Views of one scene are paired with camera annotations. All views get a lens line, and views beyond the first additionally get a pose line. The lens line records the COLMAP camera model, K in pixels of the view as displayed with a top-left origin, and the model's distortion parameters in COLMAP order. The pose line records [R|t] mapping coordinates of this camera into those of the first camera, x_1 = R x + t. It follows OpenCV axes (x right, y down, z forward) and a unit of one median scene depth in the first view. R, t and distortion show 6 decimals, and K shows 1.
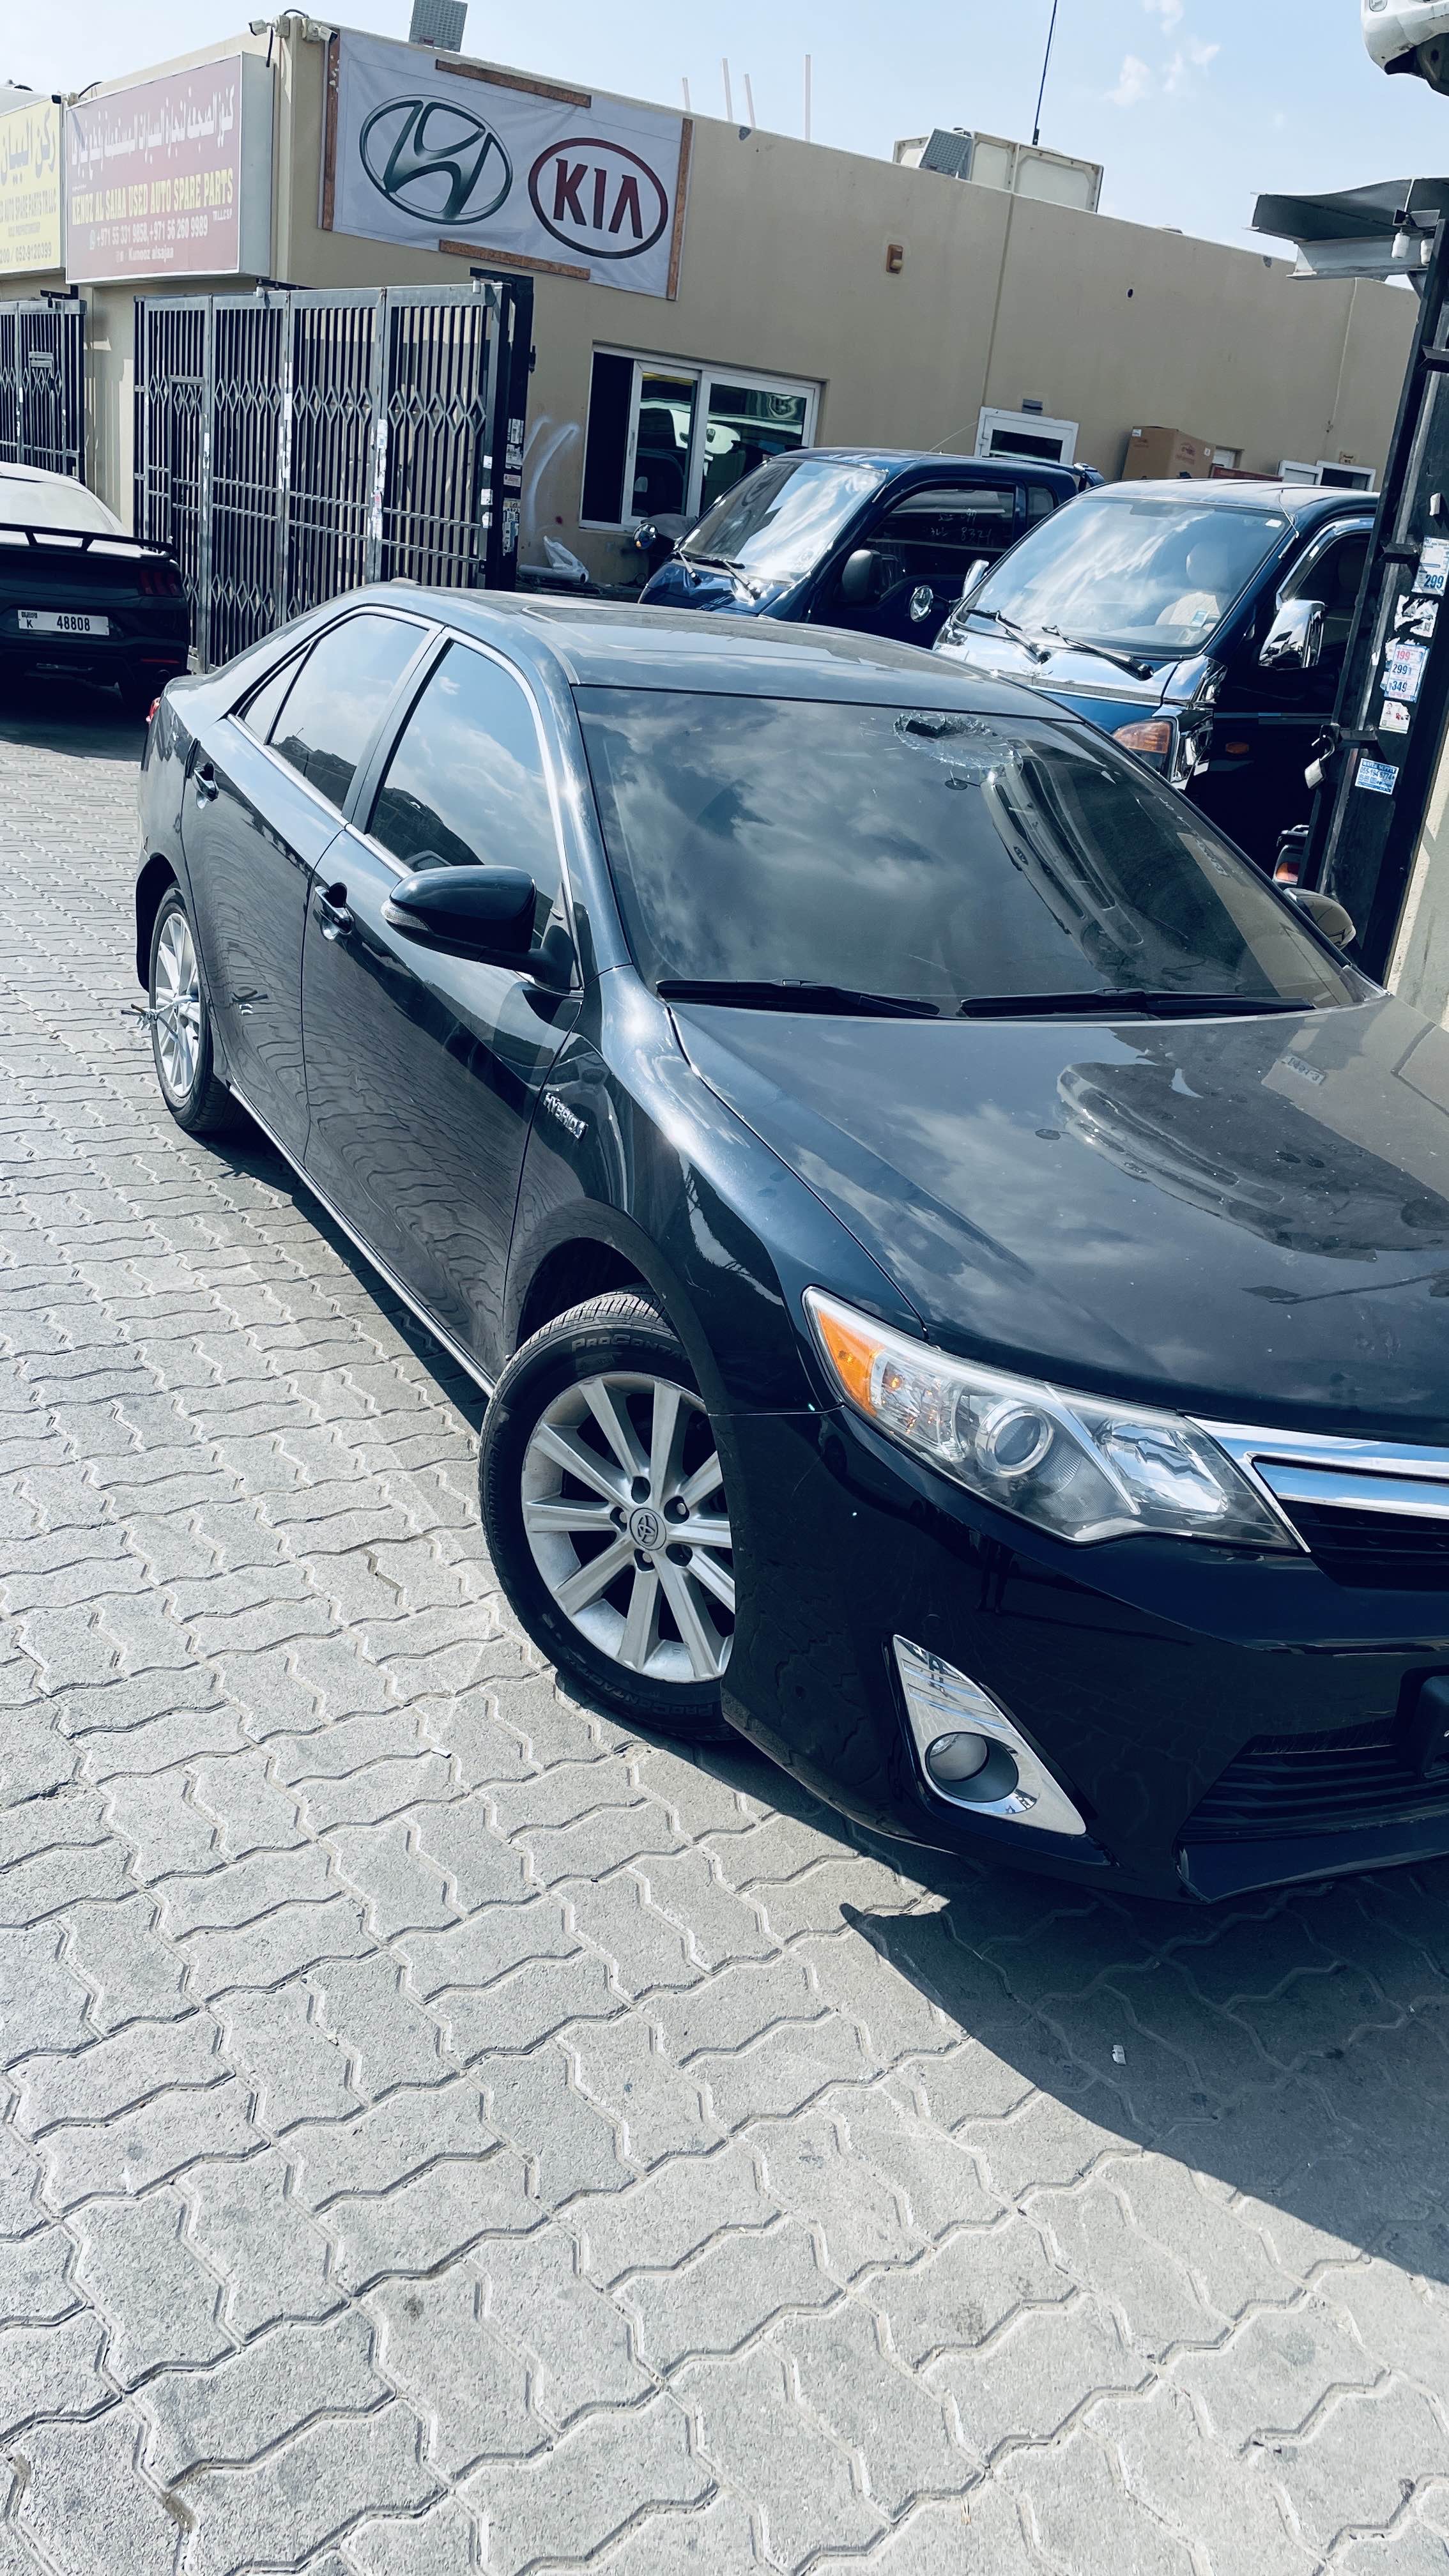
lens RADIAL K [[1866.8, 0, 724.5], [0, 1866.8, 1288.0], [0, 0, 1]] dist [0.067792, -0.078666]
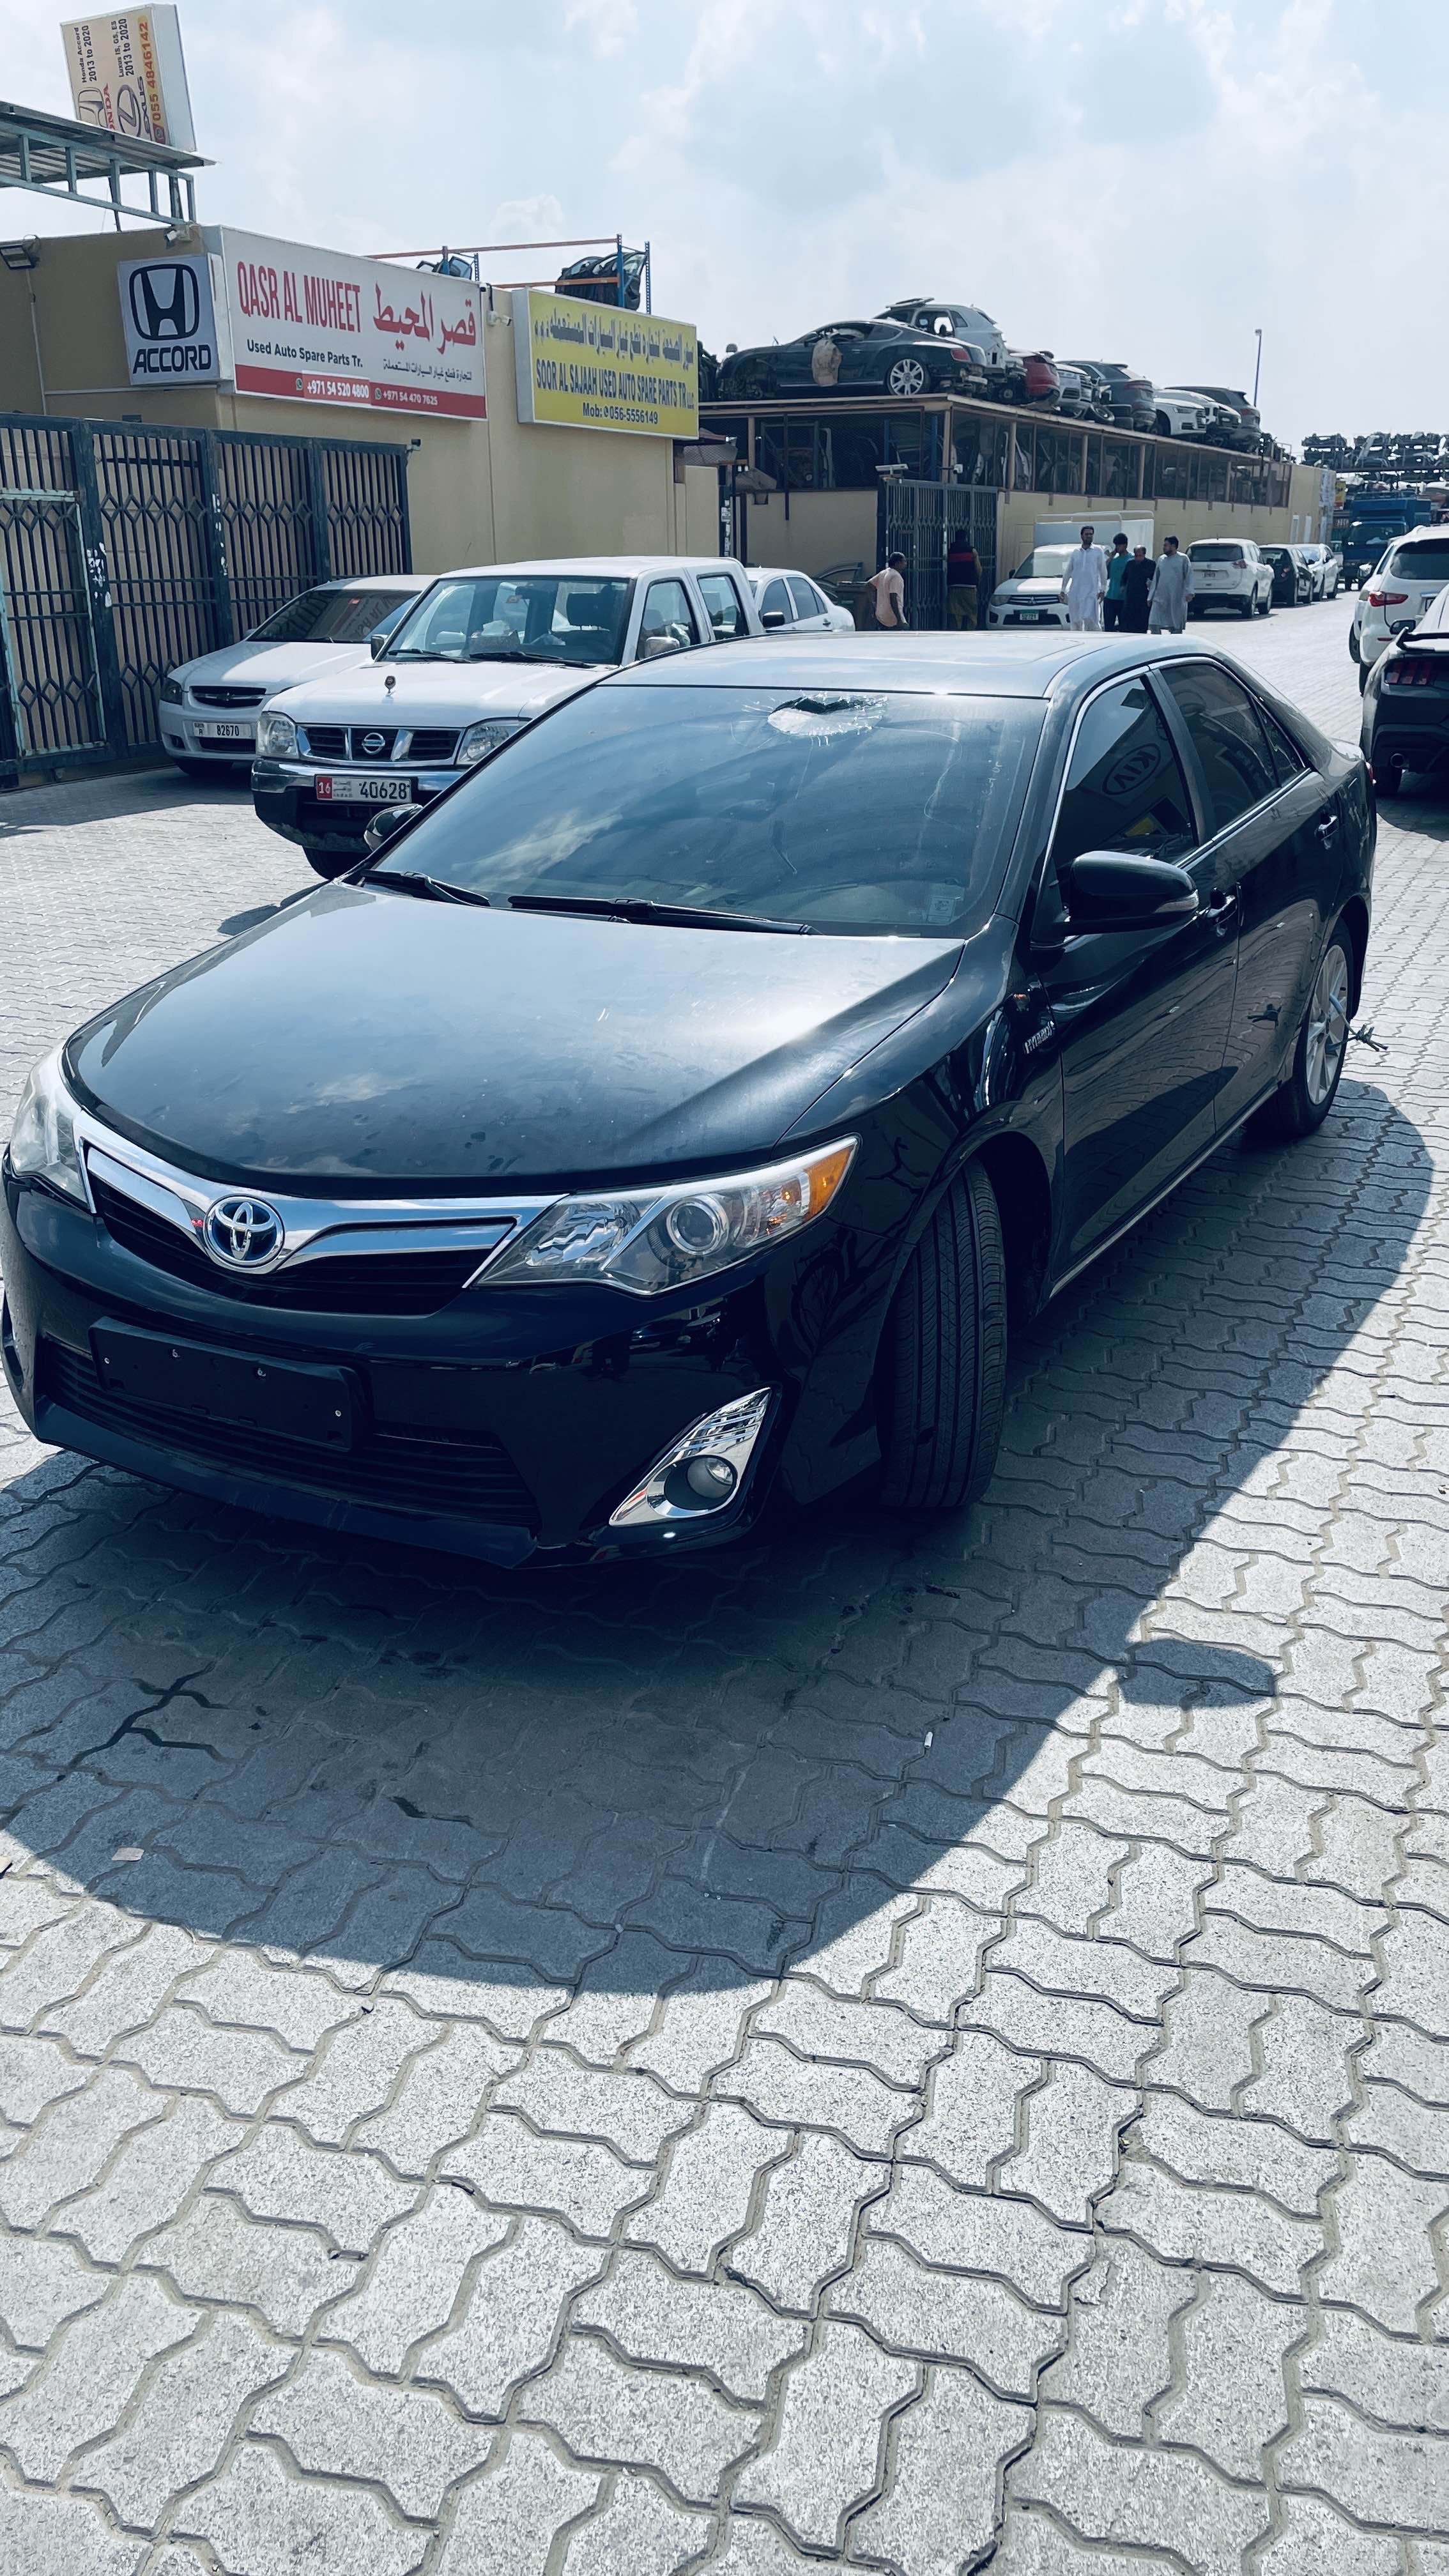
lens RADIAL K [[1981.0, 0, 724.5], [0, 1981.0, 1288.0], [0, 0, 1]] dist [0.081774, -0.117735]
pose [[0.546951, 0.173852, -0.818914, 0.294181], [-0.248297, 0.967873, 0.039639, 0.003777], [0.799496, 0.181654, 0.572546, 0.081638]]
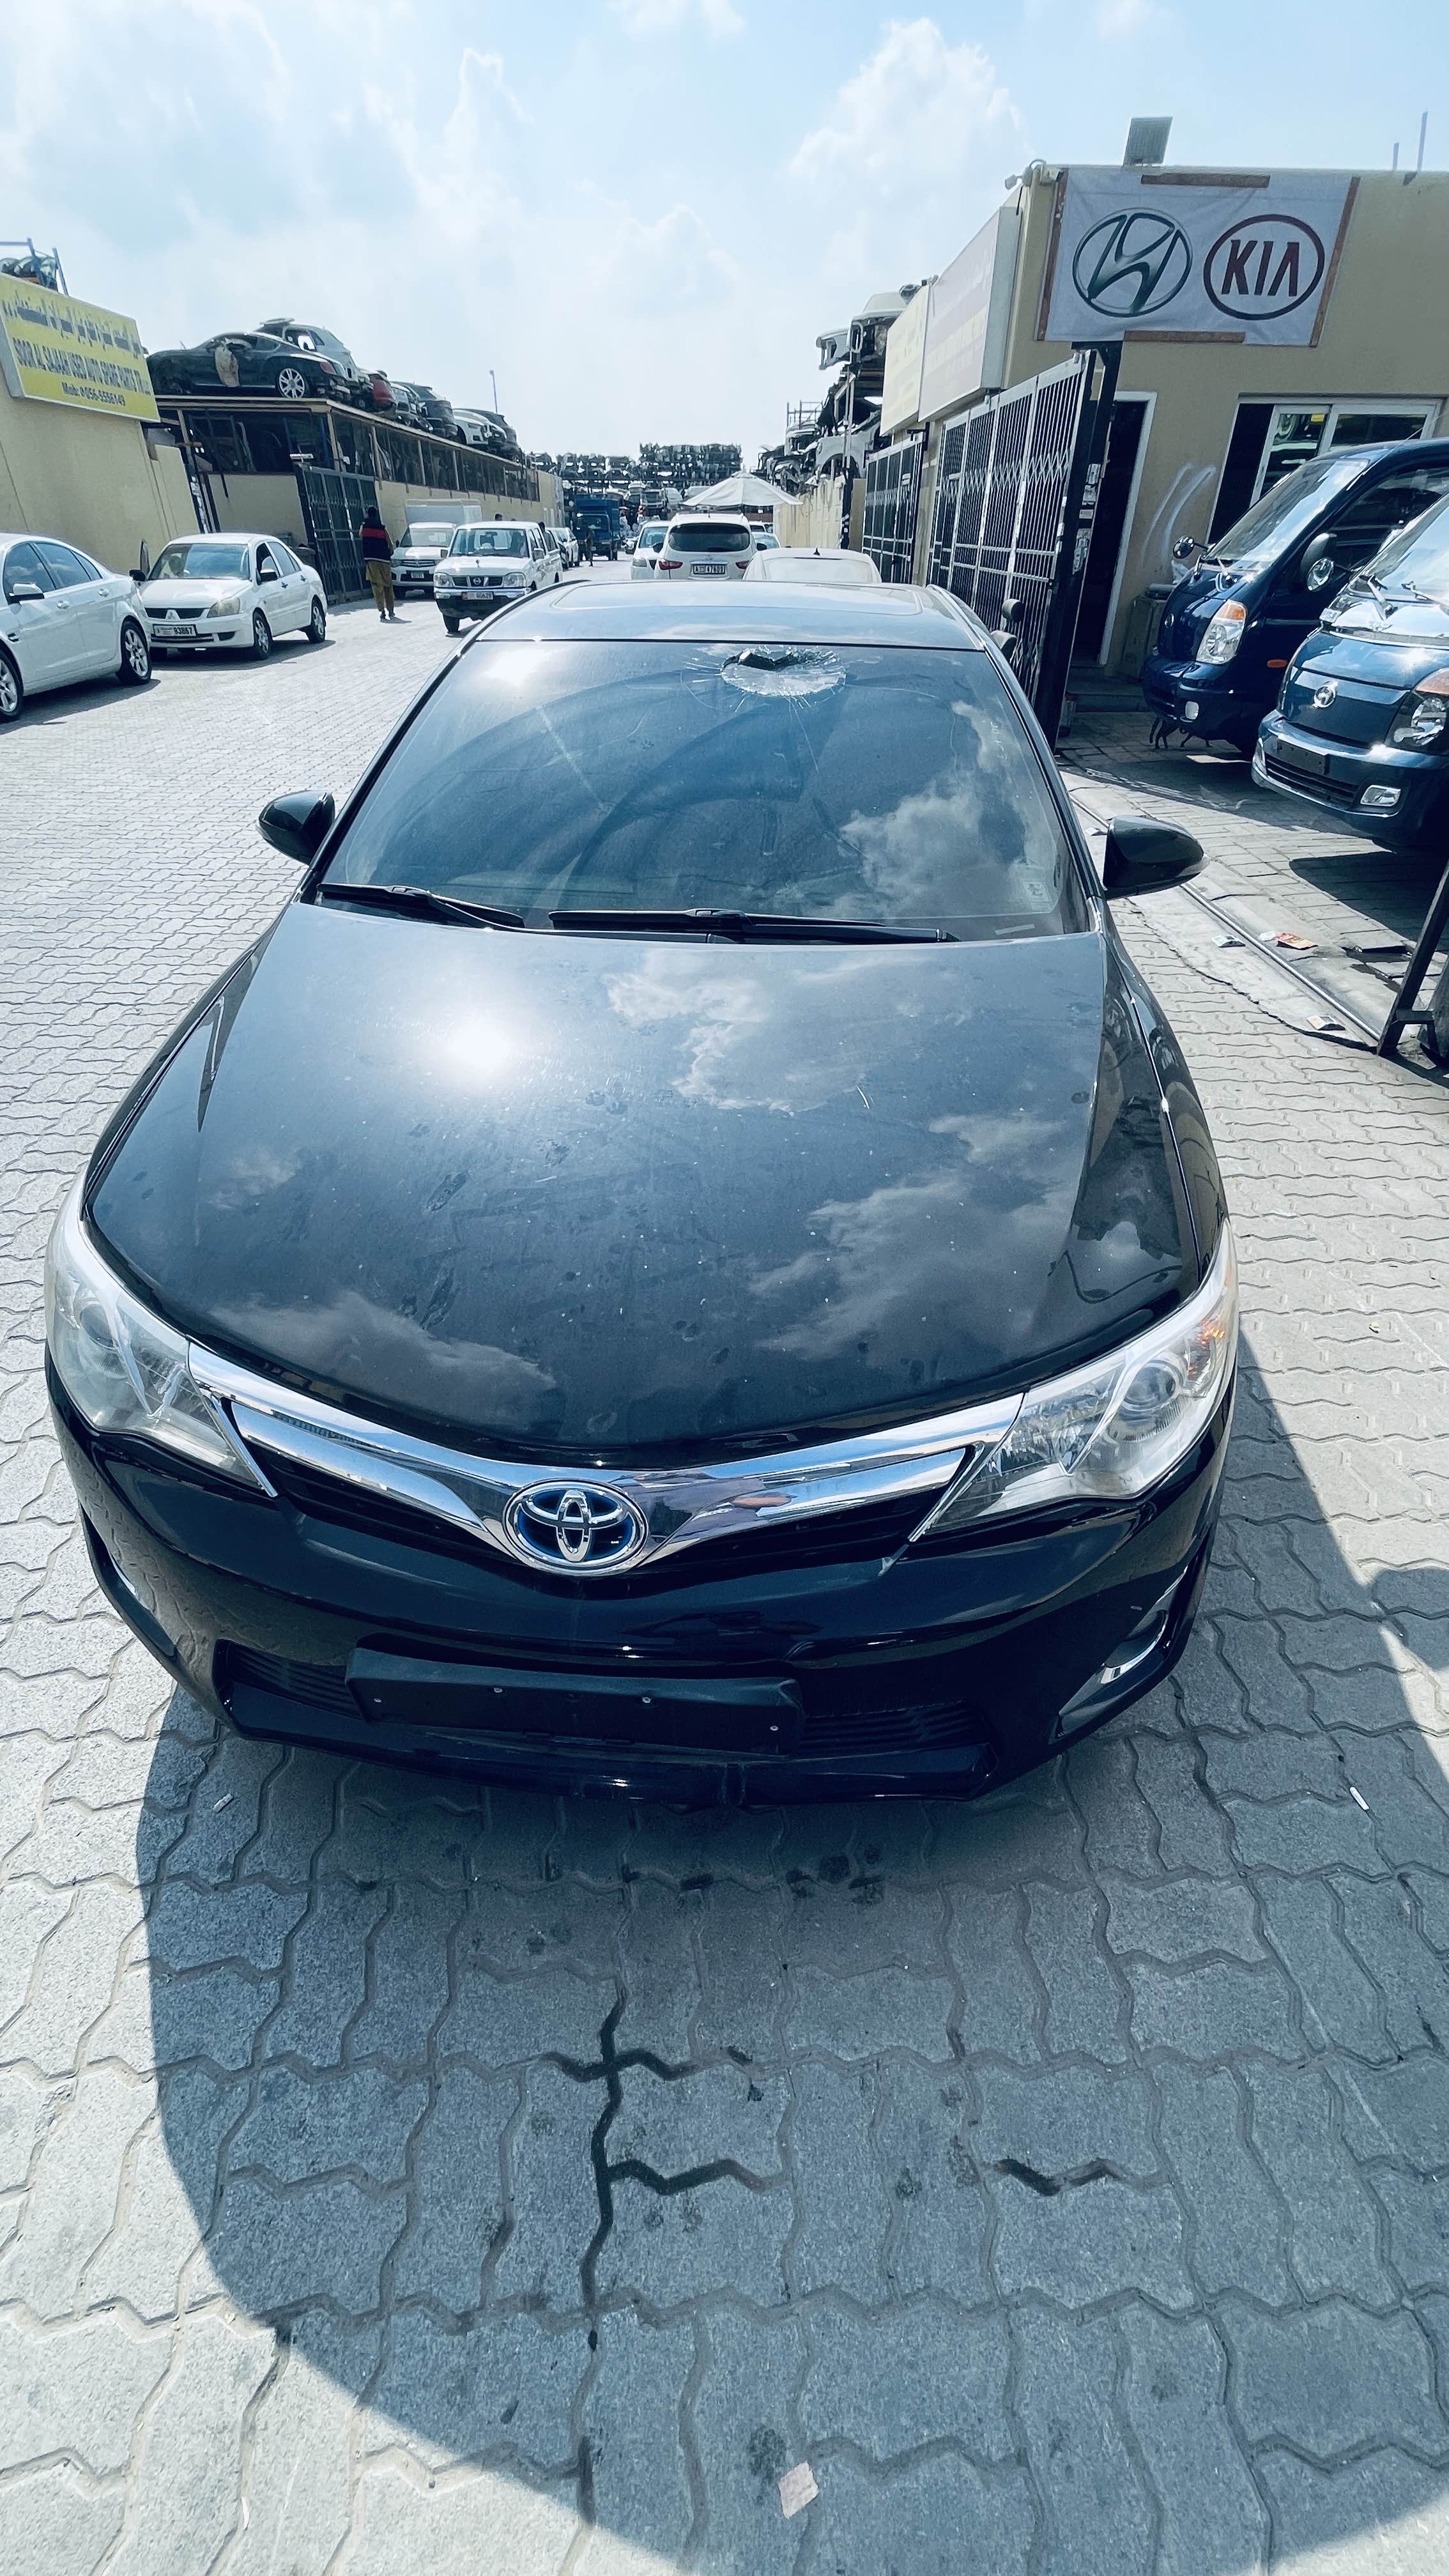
lens RADIAL K [[1016.6, 0, 724.5], [0, 1016.6, 1288.0], [0, 0, 1]] dist [0.013148, -0.007823]
pose [[0.847465, 0.222887, -0.481793, 0.120079], [-0.116334, 0.963501, 0.241105, -0.020386], [0.517948, -0.148279, 0.842463, 0.106291]]
